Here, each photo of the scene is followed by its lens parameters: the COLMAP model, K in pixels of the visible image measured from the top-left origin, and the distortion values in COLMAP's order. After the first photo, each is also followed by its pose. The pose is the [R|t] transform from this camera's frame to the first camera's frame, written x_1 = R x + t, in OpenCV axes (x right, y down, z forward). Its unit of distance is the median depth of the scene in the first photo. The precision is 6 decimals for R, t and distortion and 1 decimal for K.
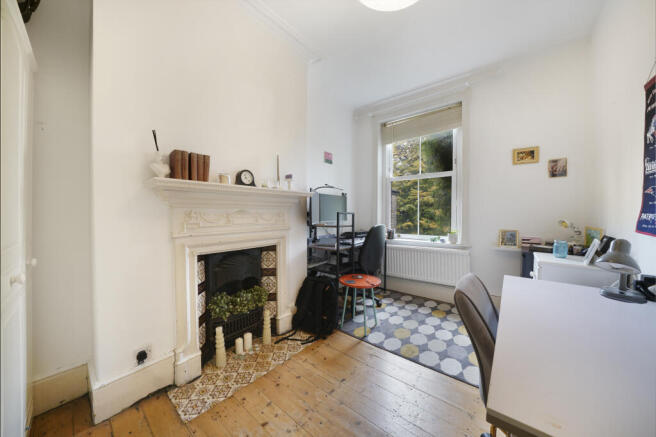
lens RADIAL K [[232.6, 0, 333.0], [0, 232.6, 217.2], [0, 0, 1]] dist [-0.000564, -0.000027]
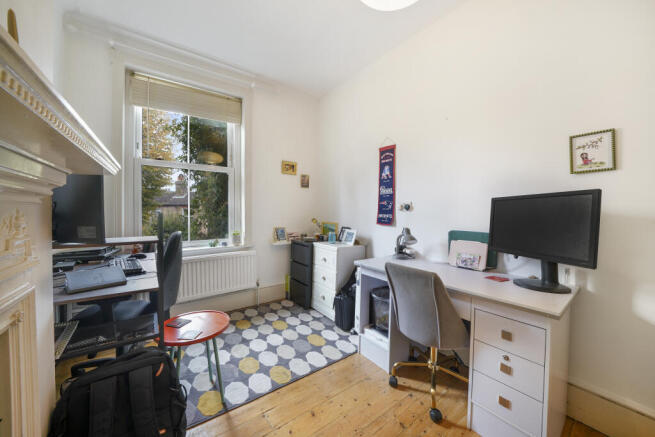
lens RADIAL K [[232.3, 0, 330.7], [0, 232.3, 215.9], [0, 0, 1]] dist [-0.000564, -0.000027]
pose [[0.277875, -0.017001, 0.960467, -0.321831], [0.011862, 0.999828, 0.014266, -0.017638], [-0.960544, 0.007429, 0.278029, 0.425806]]
